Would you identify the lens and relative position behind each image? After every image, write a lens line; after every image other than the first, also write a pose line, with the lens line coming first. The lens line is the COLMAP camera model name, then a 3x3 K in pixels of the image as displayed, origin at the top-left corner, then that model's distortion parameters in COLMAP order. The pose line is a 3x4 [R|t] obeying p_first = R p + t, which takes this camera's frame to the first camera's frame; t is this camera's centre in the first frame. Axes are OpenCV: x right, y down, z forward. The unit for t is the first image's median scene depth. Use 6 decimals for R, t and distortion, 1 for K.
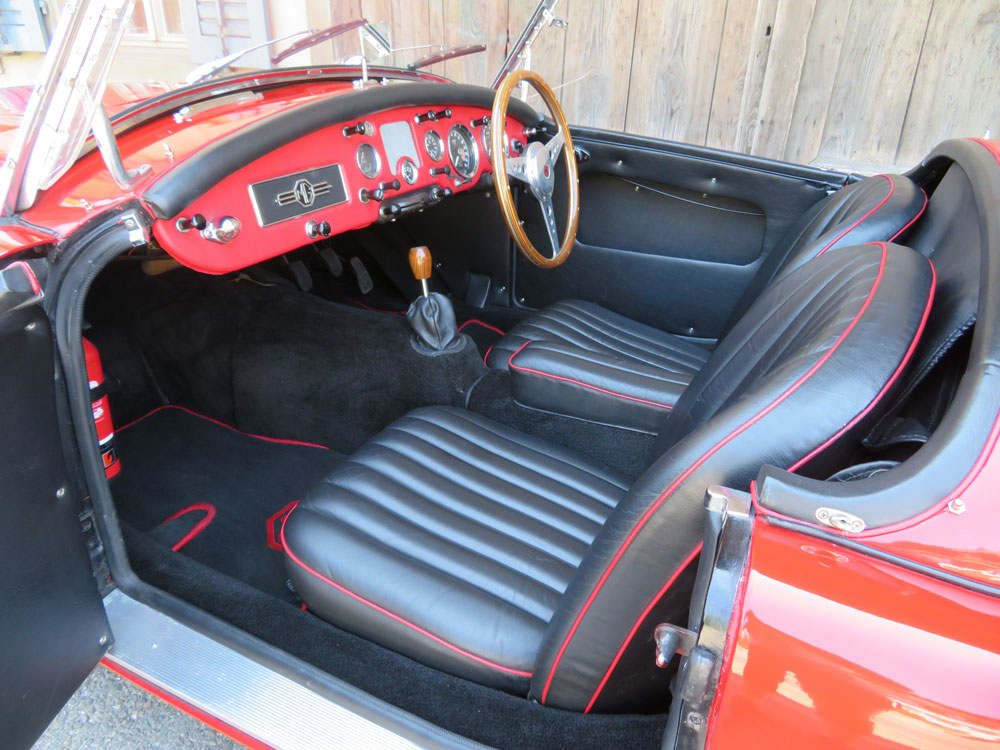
lens RADIAL K [[699.8, 0, 500.0], [0, 699.8, 375.0], [0, 0, 1]] dist [-0.003421, -0.000044]
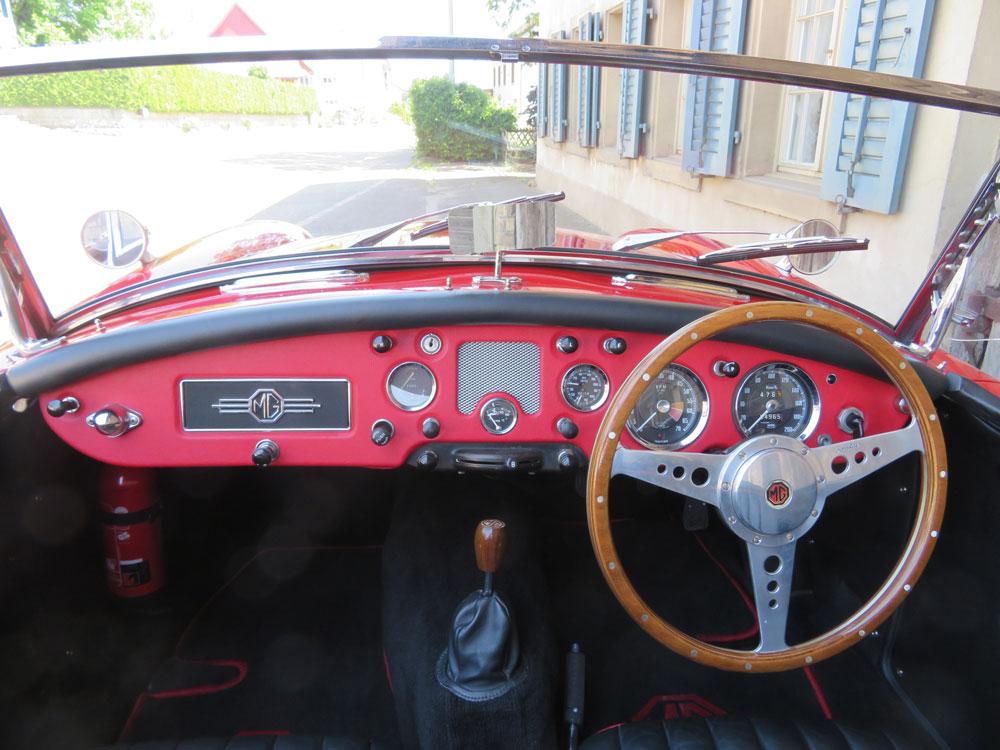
lens RADIAL K [[699.8, 0, 500.0], [0, 699.8, 375.0], [0, 0, 1]] dist [-0.003421, -0.000044]
pose [[0.491555, 0.287442, -0.822041, 0.194845], [-0.398869, 0.913433, 0.080887, -0.183695], [0.774130, 0.288126, 0.563655, 0.299462]]
